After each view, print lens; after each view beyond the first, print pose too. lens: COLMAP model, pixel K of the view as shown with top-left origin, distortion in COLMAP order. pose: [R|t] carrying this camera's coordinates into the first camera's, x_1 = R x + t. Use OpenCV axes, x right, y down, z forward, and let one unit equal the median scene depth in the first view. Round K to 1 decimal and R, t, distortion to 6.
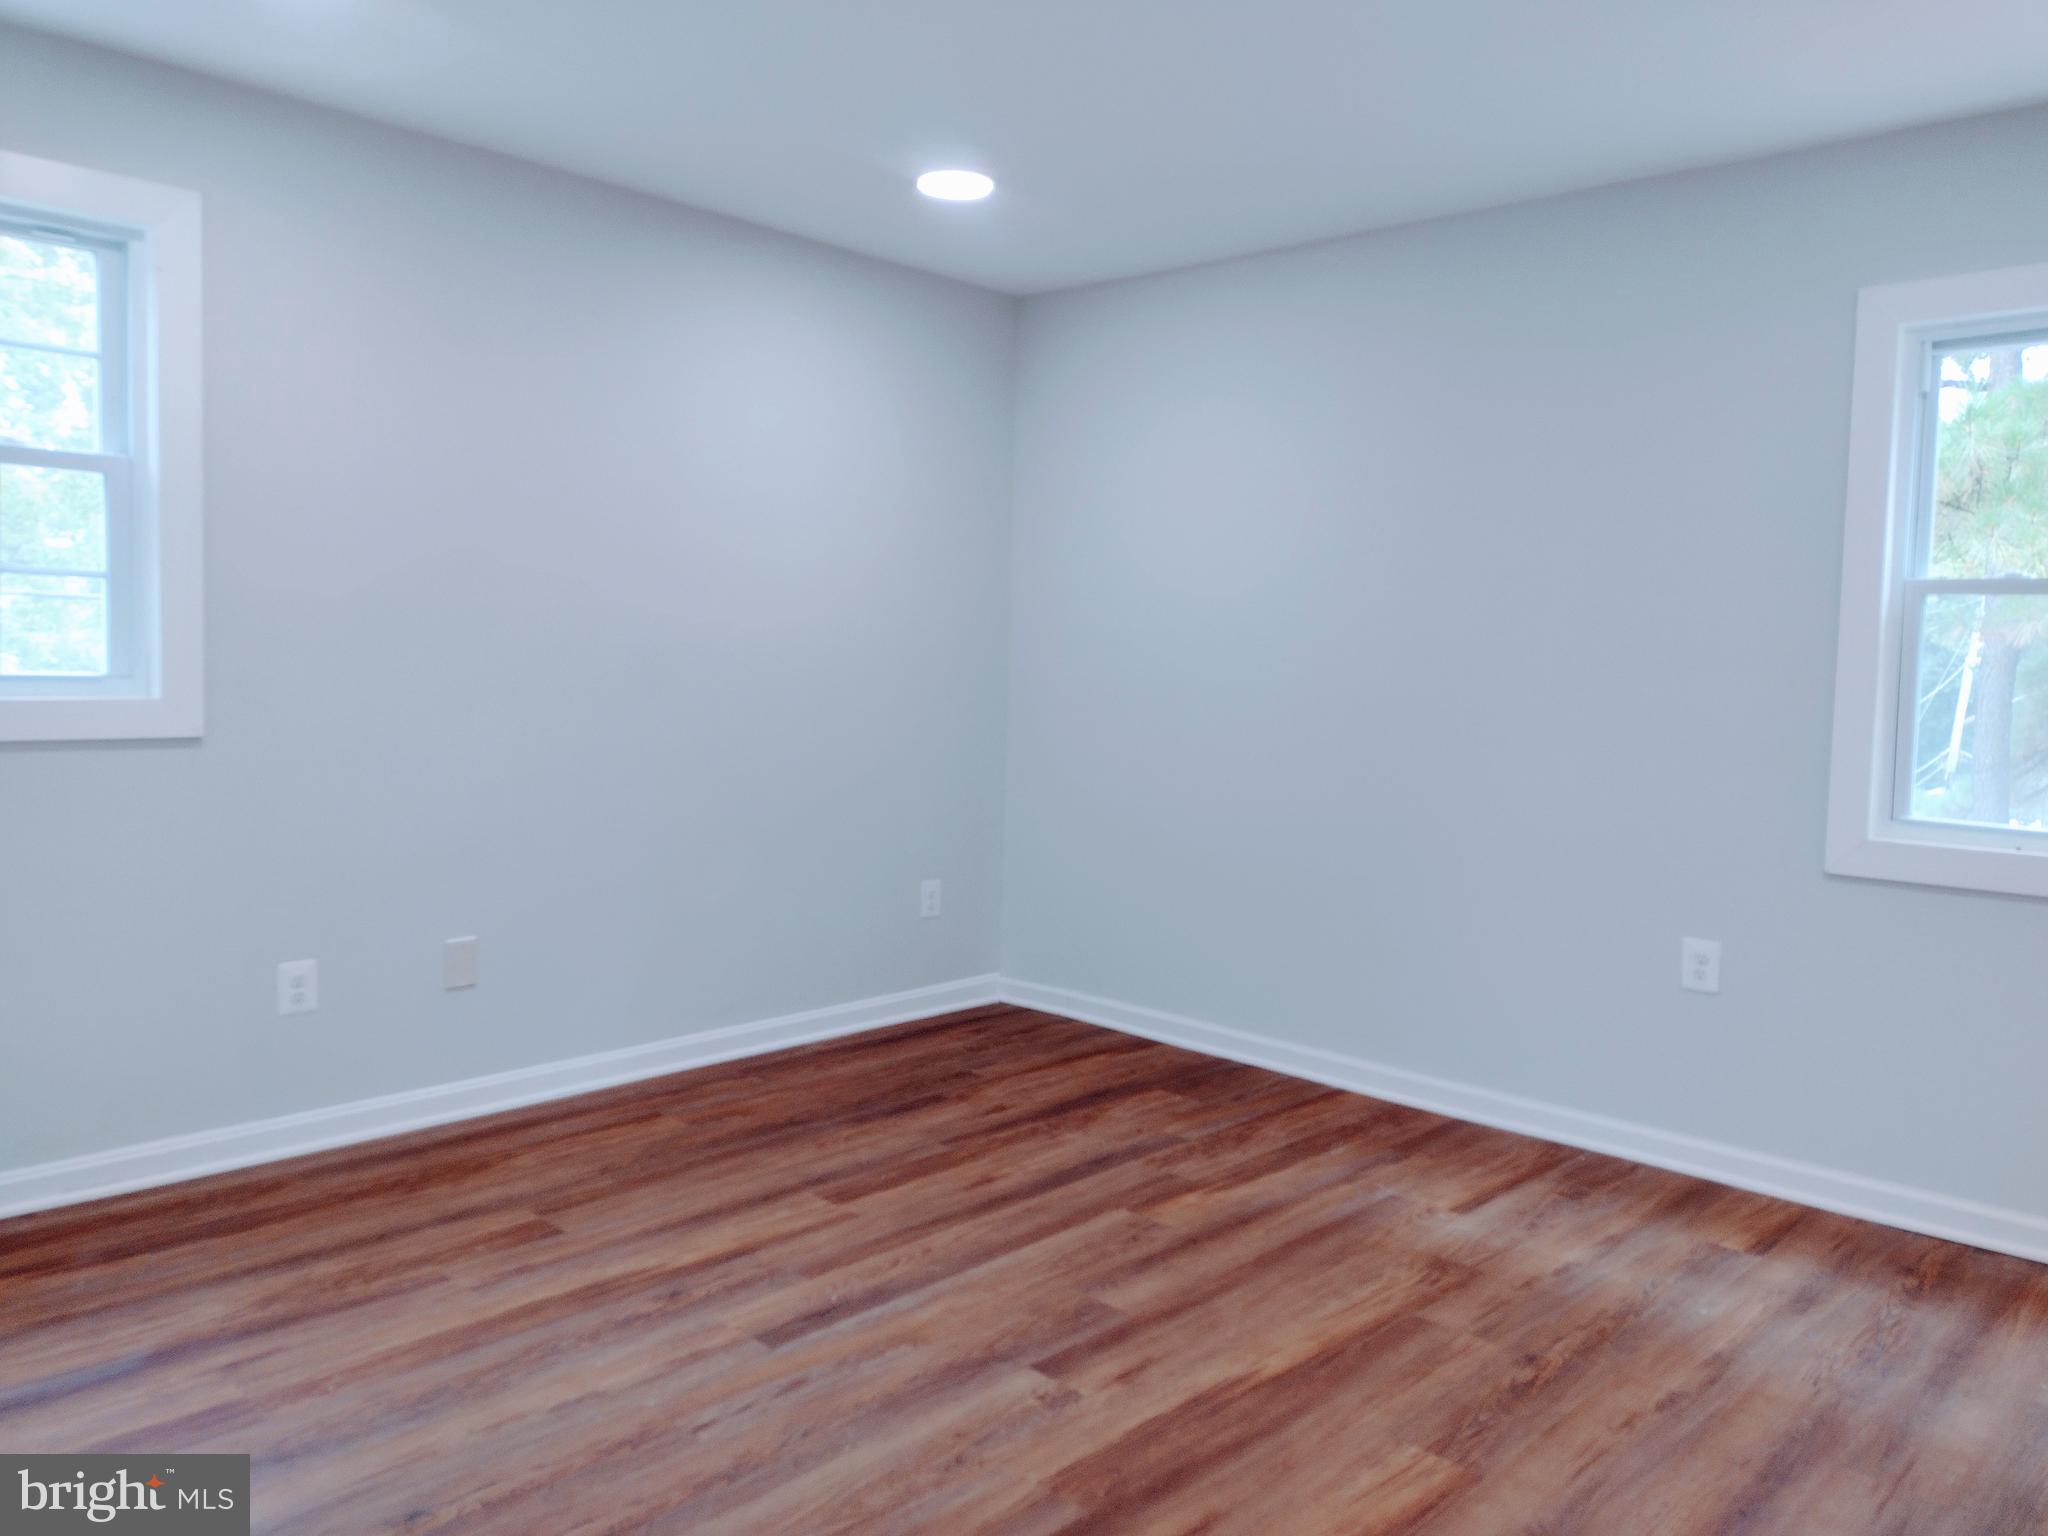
lens RADIAL K [[1550.0, 0, 1032.6], [0, 1550.0, 757.4], [0, 0, 1]] dist [0.004820, 0.000295]
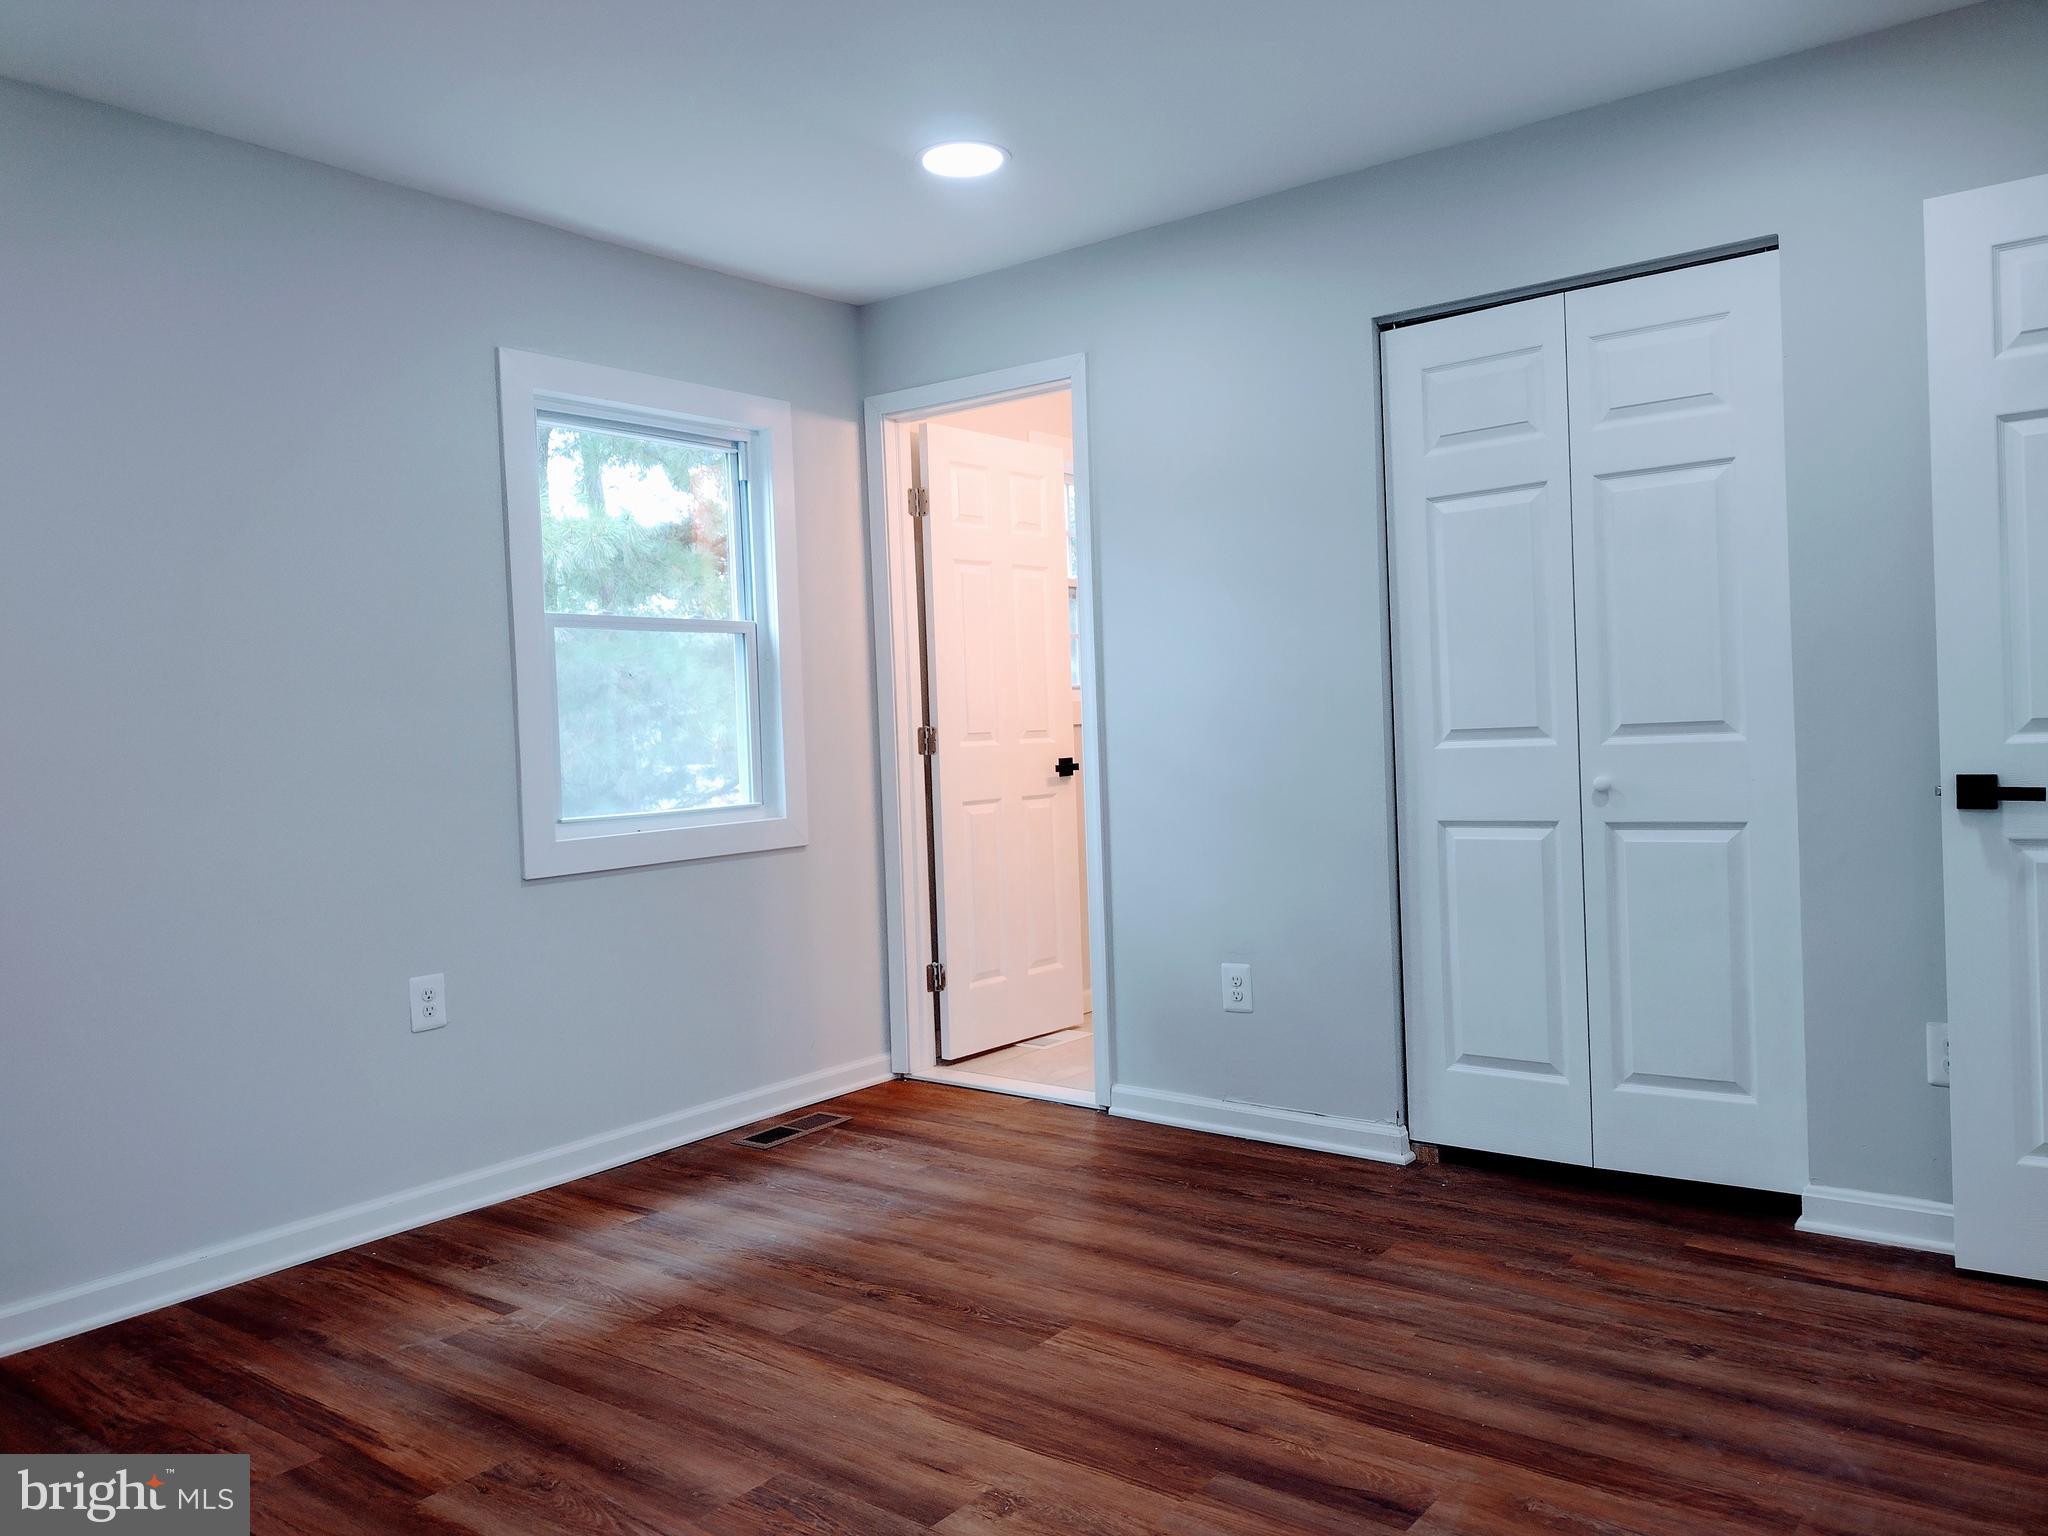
lens RADIAL K [[1550.0, 0, 1032.6], [0, 1550.0, 757.4], [0, 0, 1]] dist [0.004820, 0.000295]
pose [[-0.123740, -0.039838, 0.991515, -0.667926], [0.110011, 0.992484, 0.053606, -0.032638], [-0.986198, 0.115710, -0.118427, 0.846270]]
